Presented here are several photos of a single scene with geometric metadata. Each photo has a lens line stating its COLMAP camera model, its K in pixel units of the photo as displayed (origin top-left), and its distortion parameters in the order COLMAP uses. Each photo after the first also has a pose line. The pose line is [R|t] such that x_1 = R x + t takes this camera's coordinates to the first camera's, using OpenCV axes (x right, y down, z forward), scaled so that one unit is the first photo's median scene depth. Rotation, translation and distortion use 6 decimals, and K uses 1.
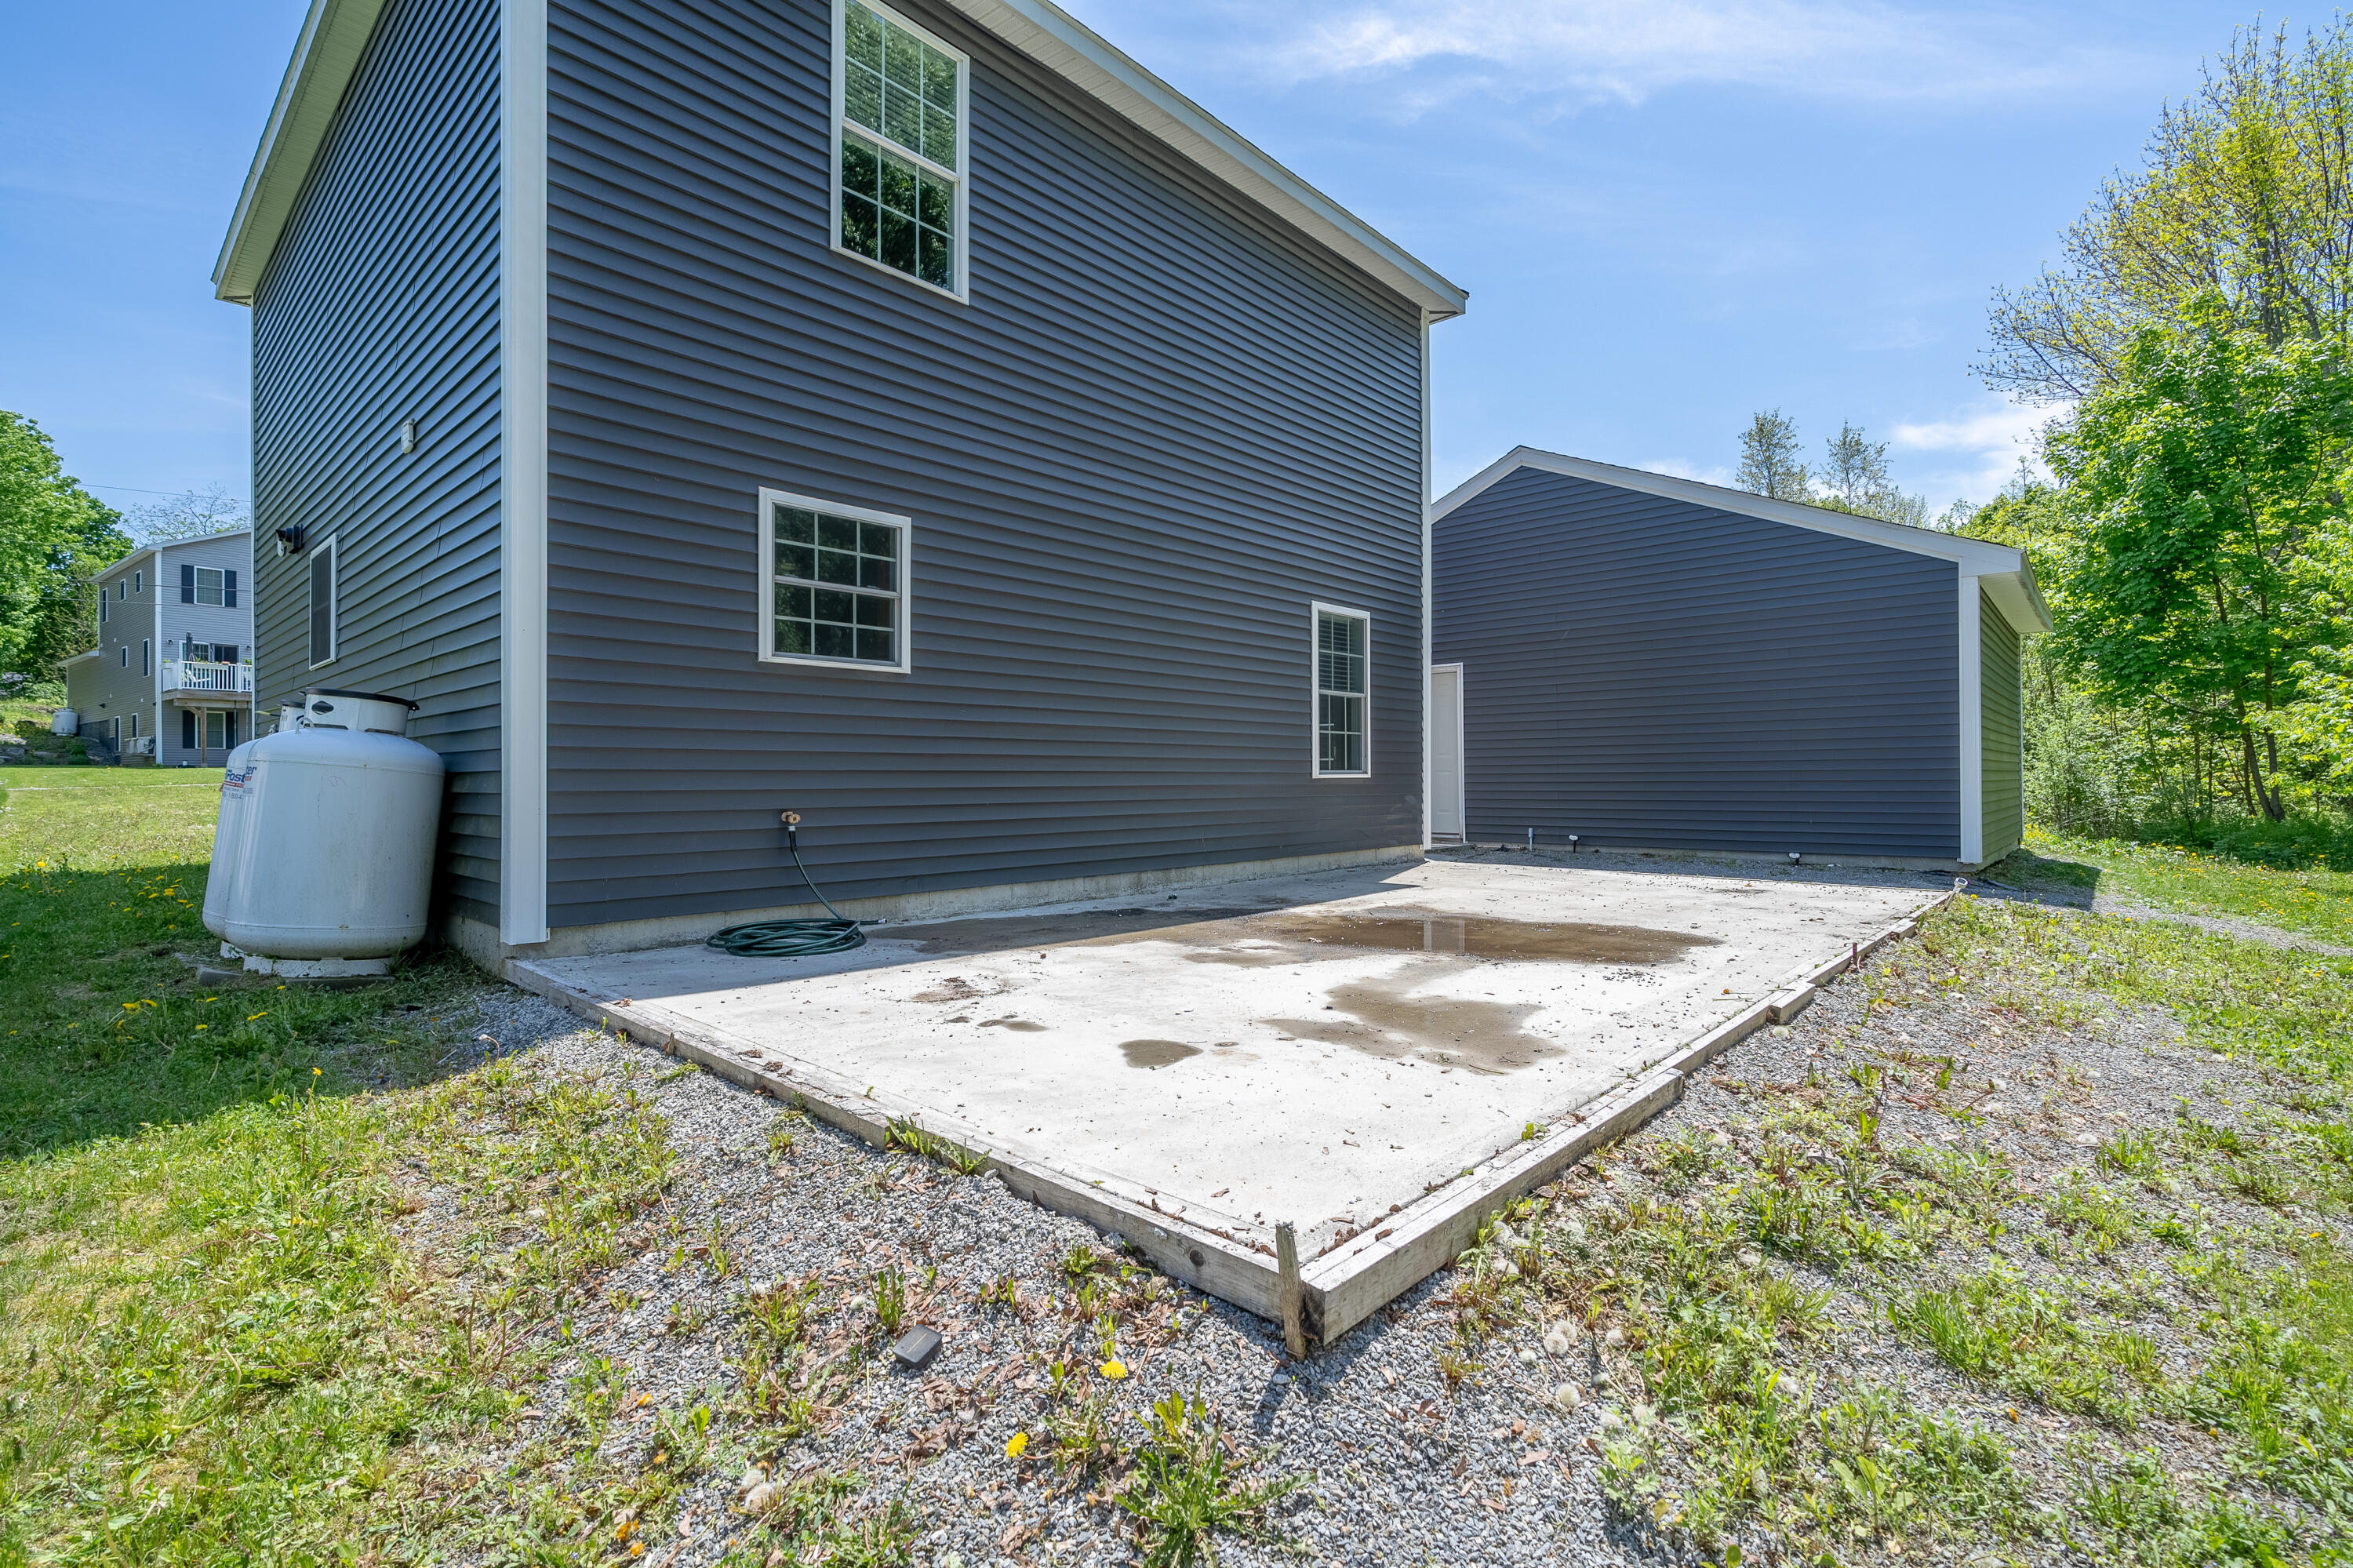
lens RADIAL K [[1053.1, 0, 1183.1], [0, 1053.1, 781.6], [0, 0, 1]] dist [-0.006706, 0.001917]
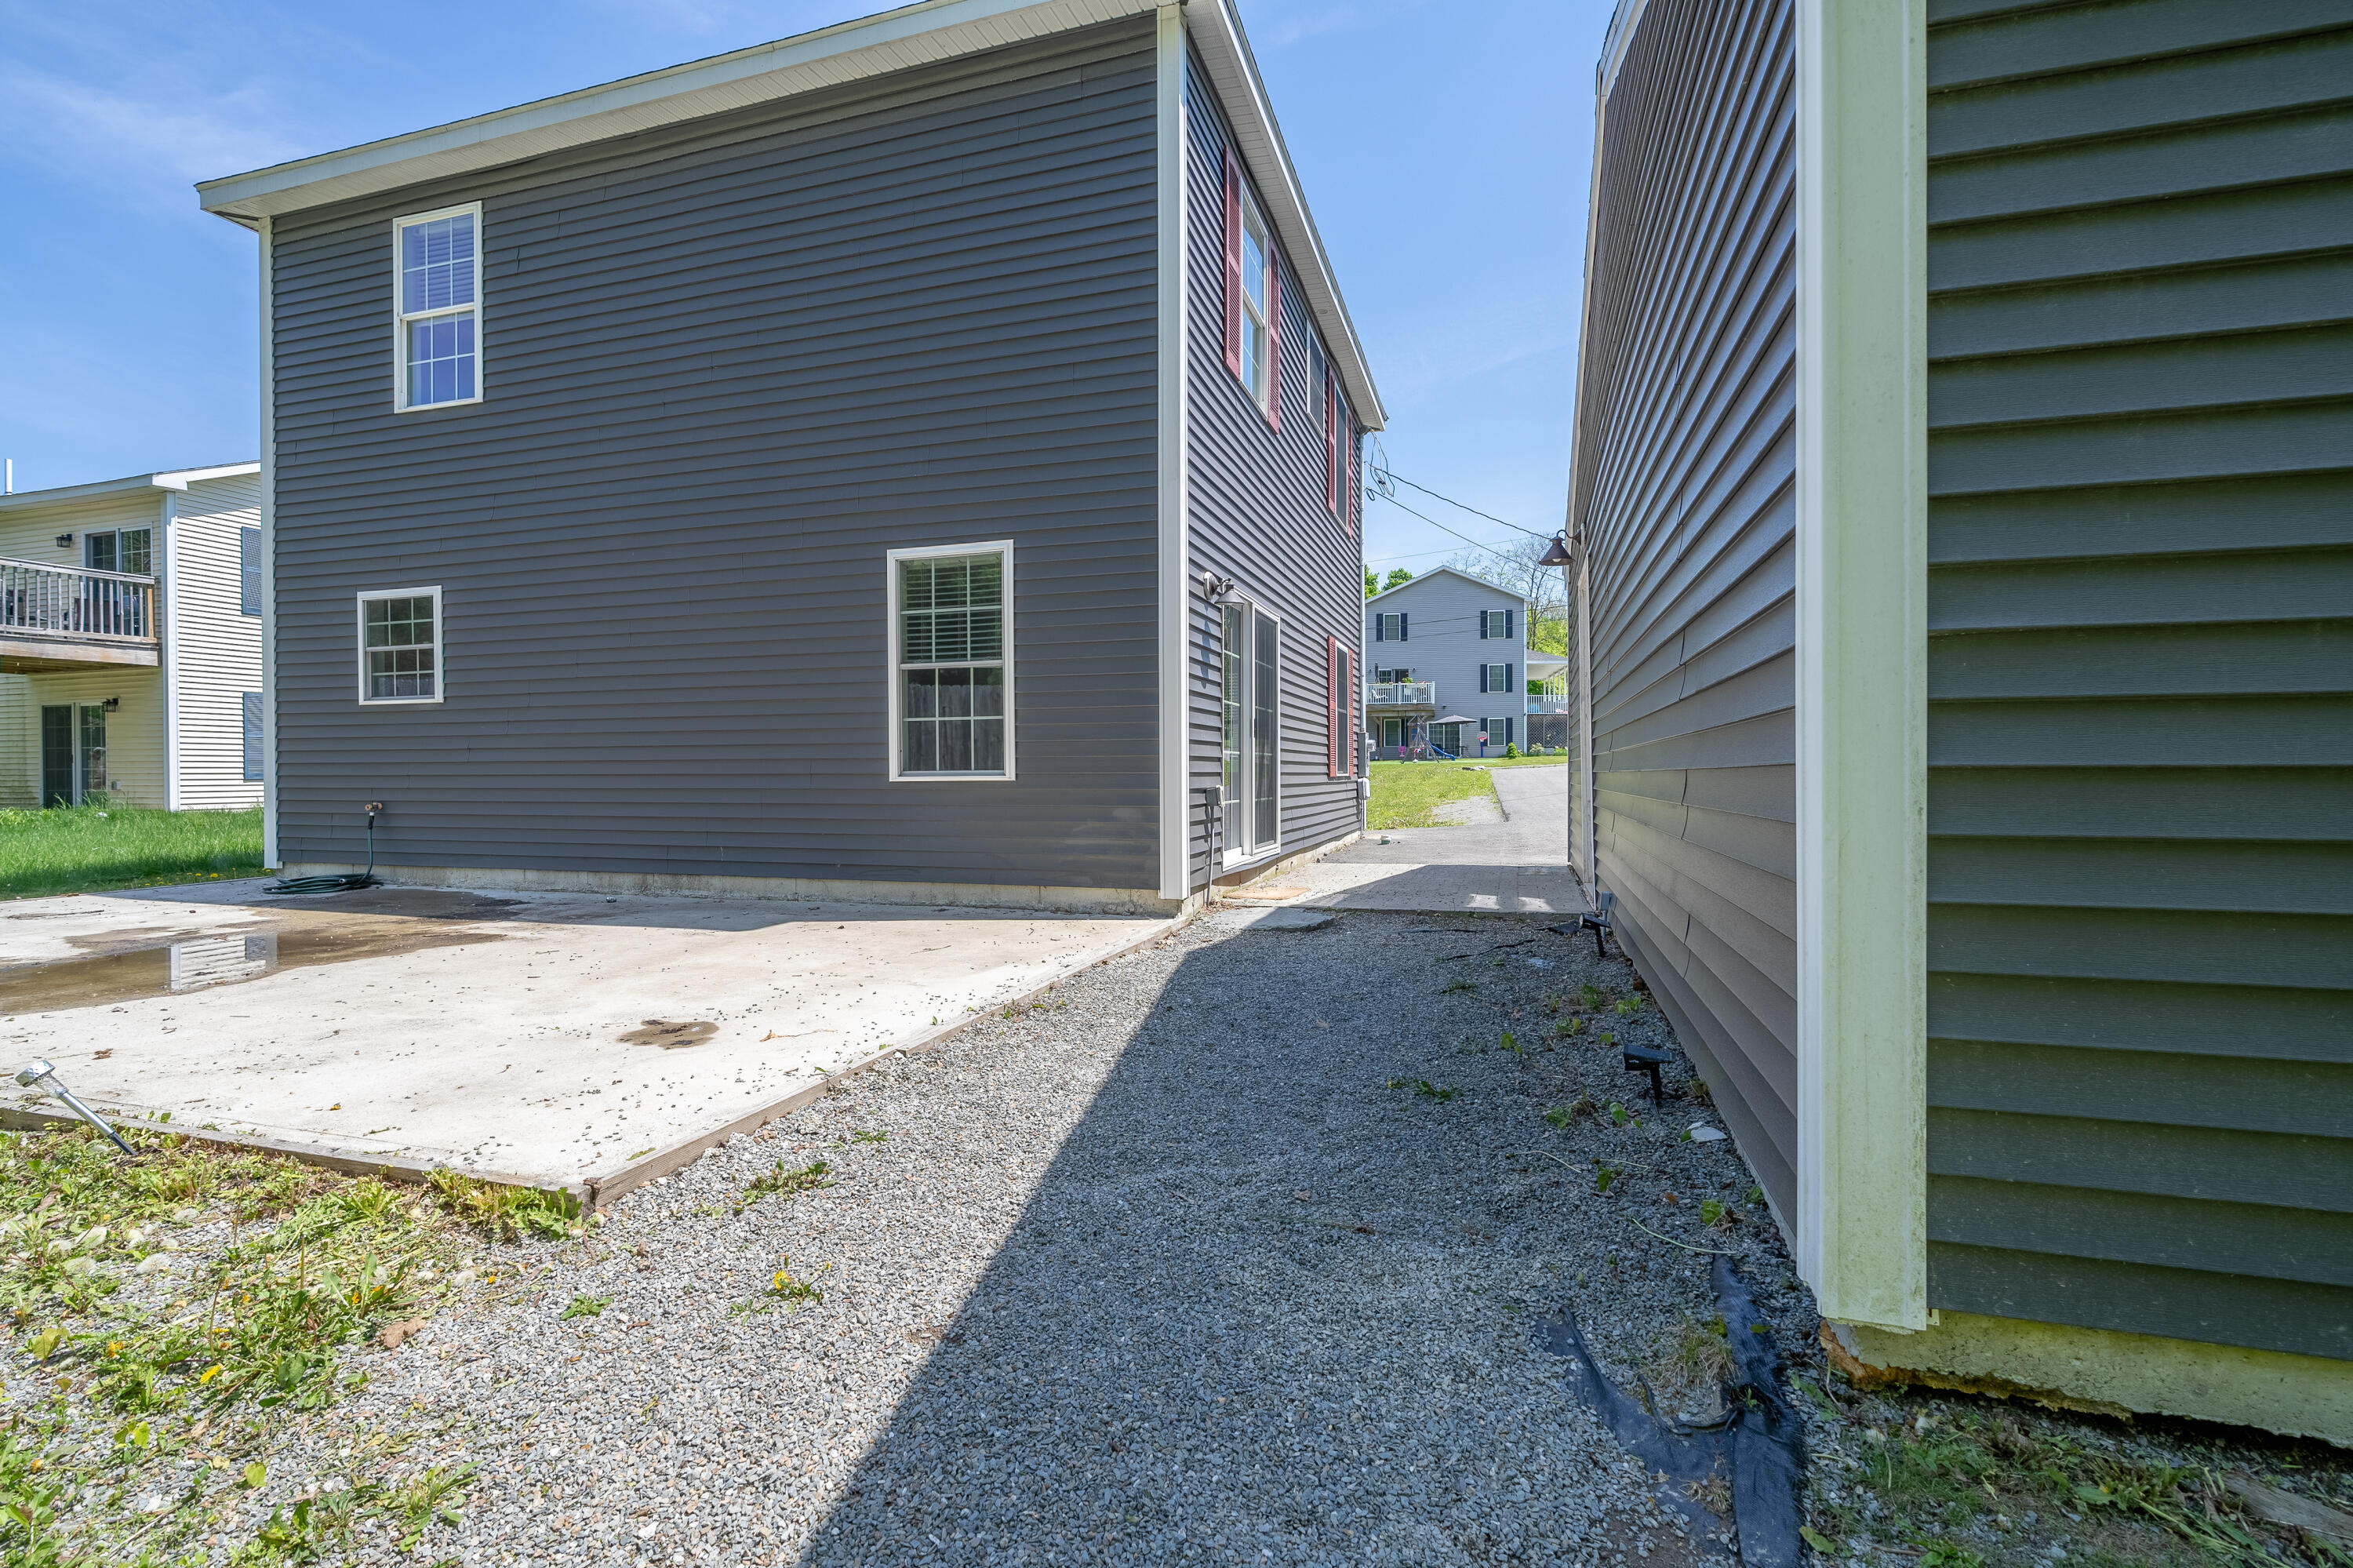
lens RADIAL K [[1053.1, 0, 1183.1], [0, 1053.1, 781.6], [0, 0, 1]] dist [-0.006706, 0.001917]
pose [[0.422256, 0.010653, -0.906414, 0.909239], [-0.001263, 0.999937, 0.011164, -0.011802], [0.906476, -0.003569, 0.422243, 0.867462]]
